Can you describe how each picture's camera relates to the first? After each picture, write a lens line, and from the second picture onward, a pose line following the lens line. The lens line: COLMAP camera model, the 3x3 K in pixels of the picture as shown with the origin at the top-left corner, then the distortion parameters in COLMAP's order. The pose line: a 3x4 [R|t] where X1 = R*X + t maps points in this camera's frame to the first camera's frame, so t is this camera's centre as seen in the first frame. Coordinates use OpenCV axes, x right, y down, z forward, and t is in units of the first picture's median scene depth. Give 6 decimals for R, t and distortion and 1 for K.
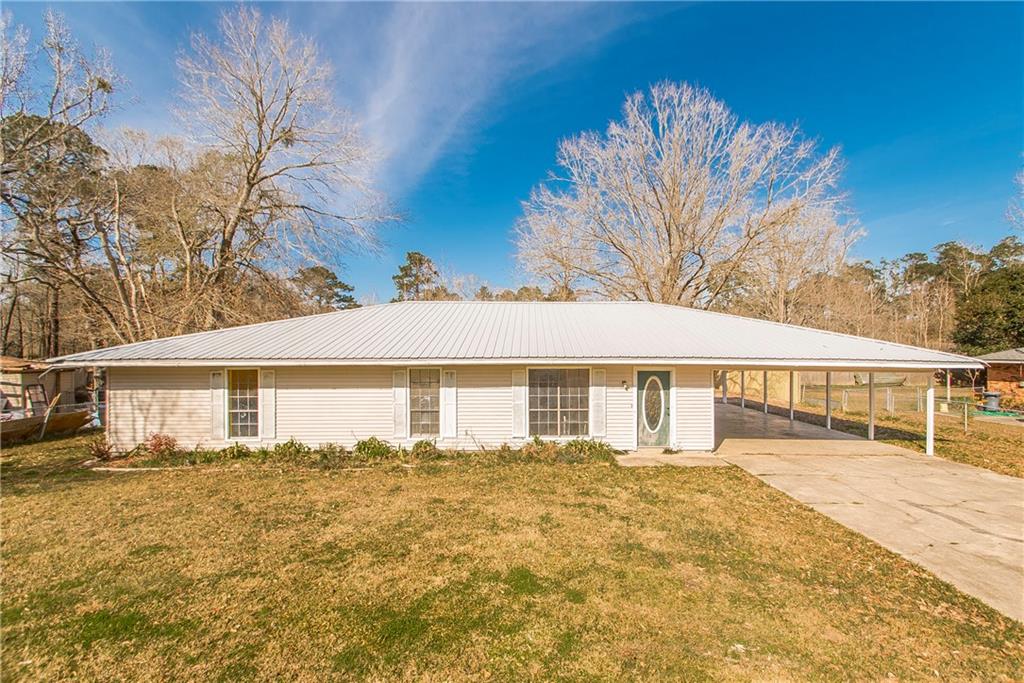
lens RADIAL K [[450.5, 0, 512.0], [0, 450.5, 349.9], [0, 0, 1]] dist [0.002799, 0.000477]
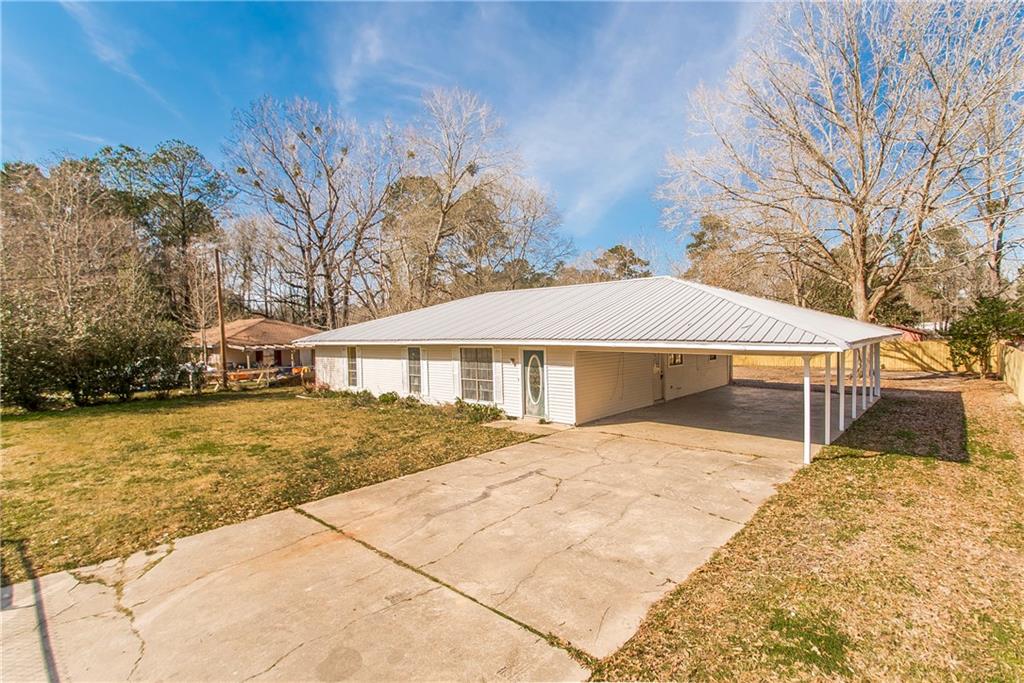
lens RADIAL K [[460.3, 0, 512.0], [0, 460.3, 338.8], [0, 0, 1]] dist [-0.000213, -0.000003]
pose [[0.754212, -0.003848, -0.656619, 1.037877], [0.014823, 0.999828, 0.011168, 0.003618], [0.656463, -0.018156, 0.754139, 0.083378]]
